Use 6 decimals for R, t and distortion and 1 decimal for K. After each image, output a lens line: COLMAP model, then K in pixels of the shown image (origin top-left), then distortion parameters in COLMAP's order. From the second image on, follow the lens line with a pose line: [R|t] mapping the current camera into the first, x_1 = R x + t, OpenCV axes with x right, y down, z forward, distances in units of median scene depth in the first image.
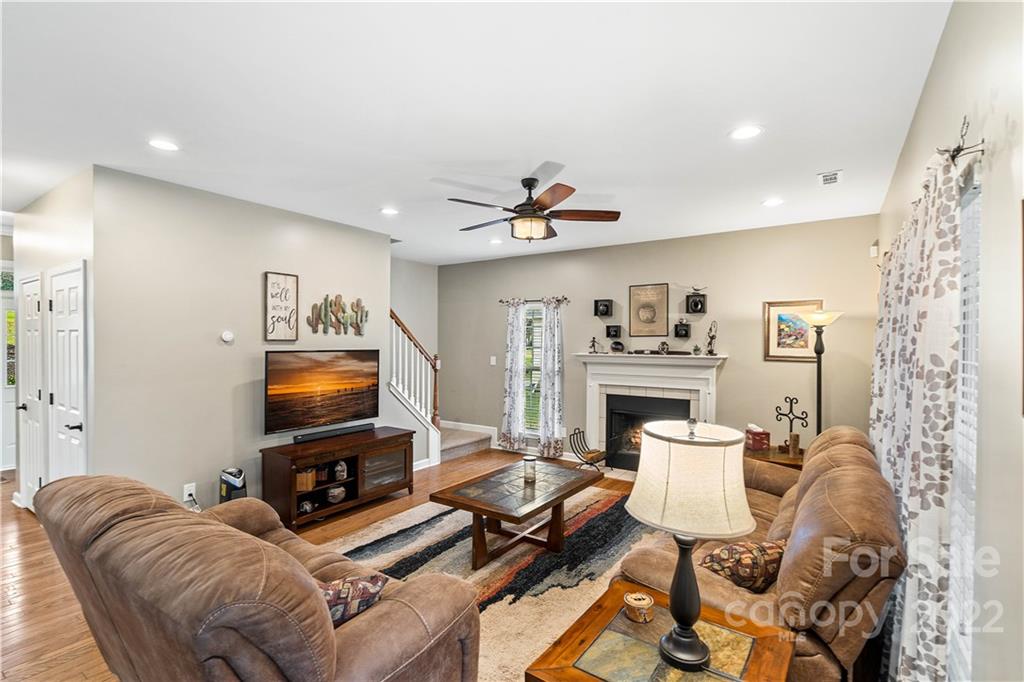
lens RADIAL K [[470.3, 0, 511.0], [0, 470.3, 345.2], [0, 0, 1]] dist [-0.014024, -0.000116]
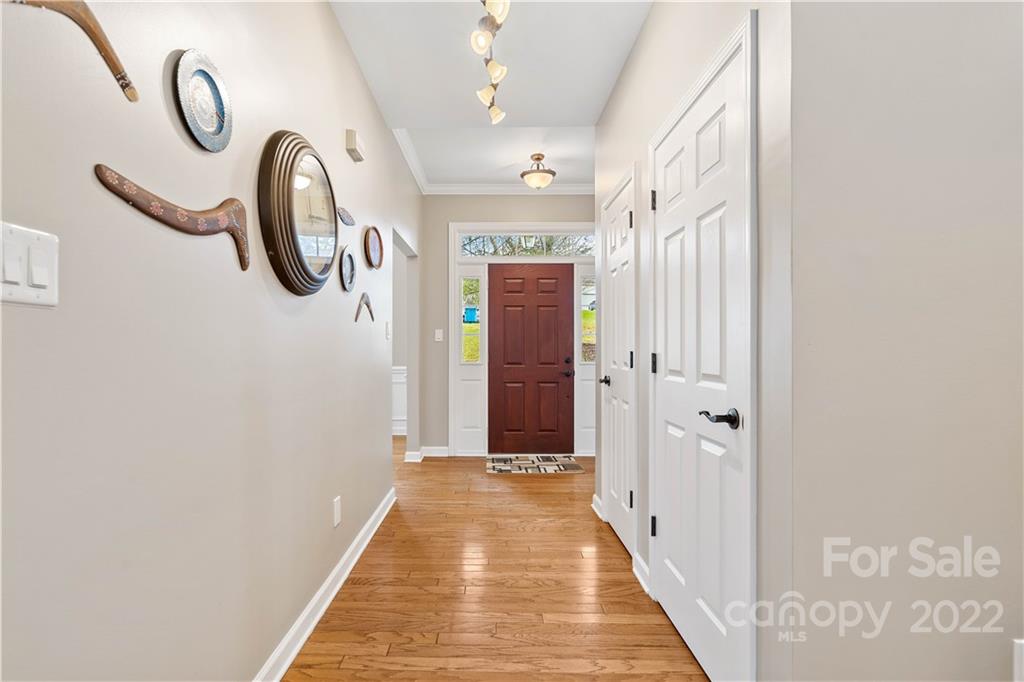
lens RADIAL K [[470.3, 0, 508.4], [0, 470.3, 345.3], [0, 0, 1]] dist [-0.014024, -0.000116]
pose [[0.586131, -0.011489, -0.810135, -0.561332], [0.001464, 0.999913, -0.013121, 0.090578], [0.810215, 0.006504, 0.586097, 0.458572]]
